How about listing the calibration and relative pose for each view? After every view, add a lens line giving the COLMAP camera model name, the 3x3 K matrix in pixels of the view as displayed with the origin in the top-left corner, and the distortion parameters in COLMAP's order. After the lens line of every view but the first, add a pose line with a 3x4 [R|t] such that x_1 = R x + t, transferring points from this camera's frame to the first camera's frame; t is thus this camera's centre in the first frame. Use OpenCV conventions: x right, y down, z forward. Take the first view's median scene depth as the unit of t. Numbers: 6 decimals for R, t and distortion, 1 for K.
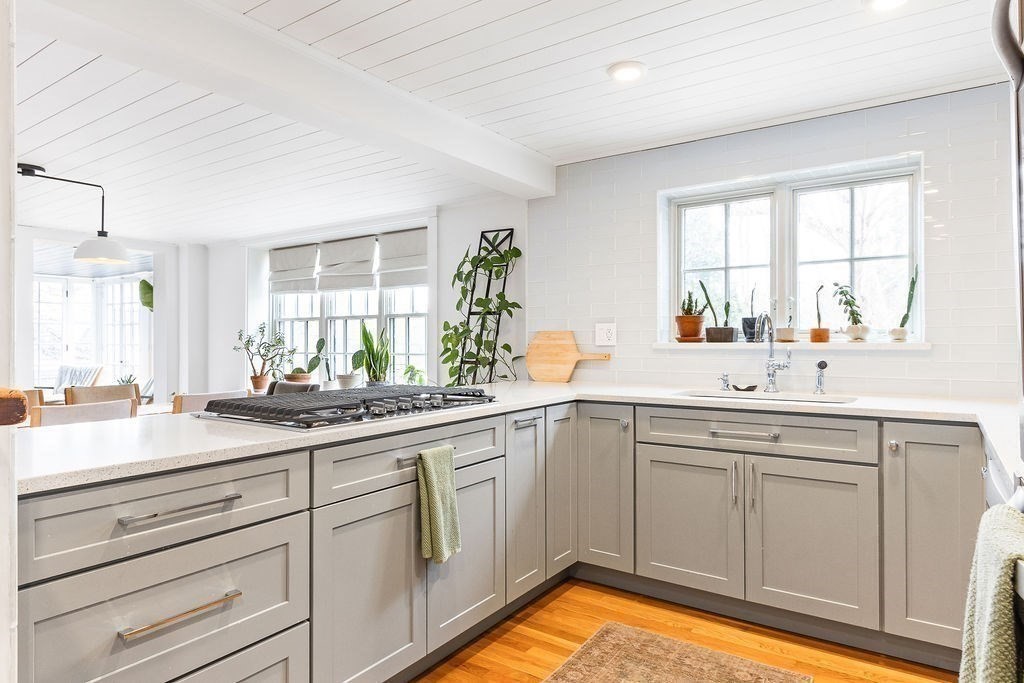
lens RADIAL K [[596.3, 0, 512.0], [0, 596.3, 341.5], [0, 0, 1]] dist [0.001192, -0.000688]
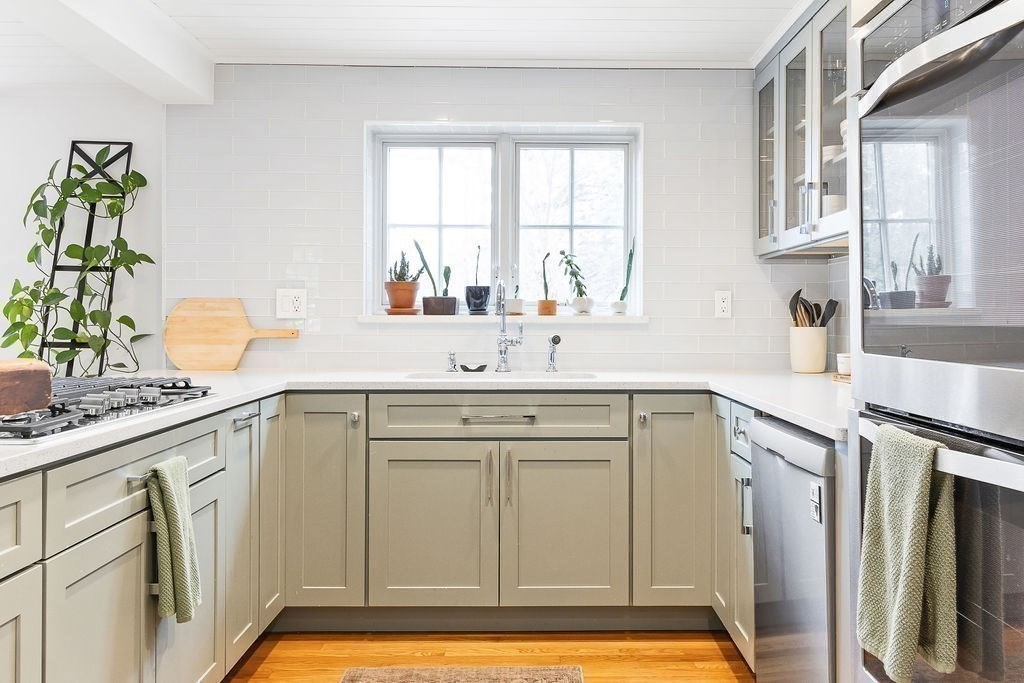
lens RADIAL K [[856.8, 0, 514.0], [0, 856.8, 323.0], [0, 0, 1]] dist [0.000779, -0.001074]
pose [[0.816393, 0.002153, 0.577493, -0.273304], [-0.004730, 0.999984, 0.002958, 0.009118], [-0.577477, -0.005147, 0.816391, -0.037746]]
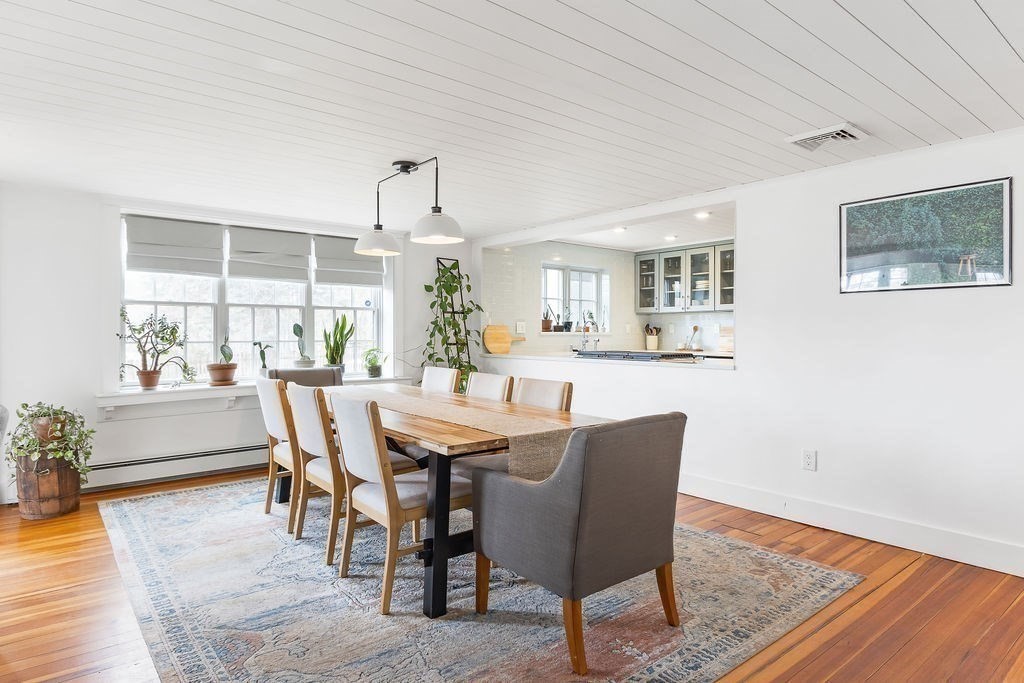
lens RADIAL K [[596.3, 0, 512.0], [0, 596.3, 341.5], [0, 0, 1]] dist [0.001192, -0.000688]
pose [[0.281584, -0.005658, 0.959520, -2.040922], [0.002062, 0.999984, 0.005291, 0.027691], [-0.959534, 0.000489, 0.281591, 0.559359]]
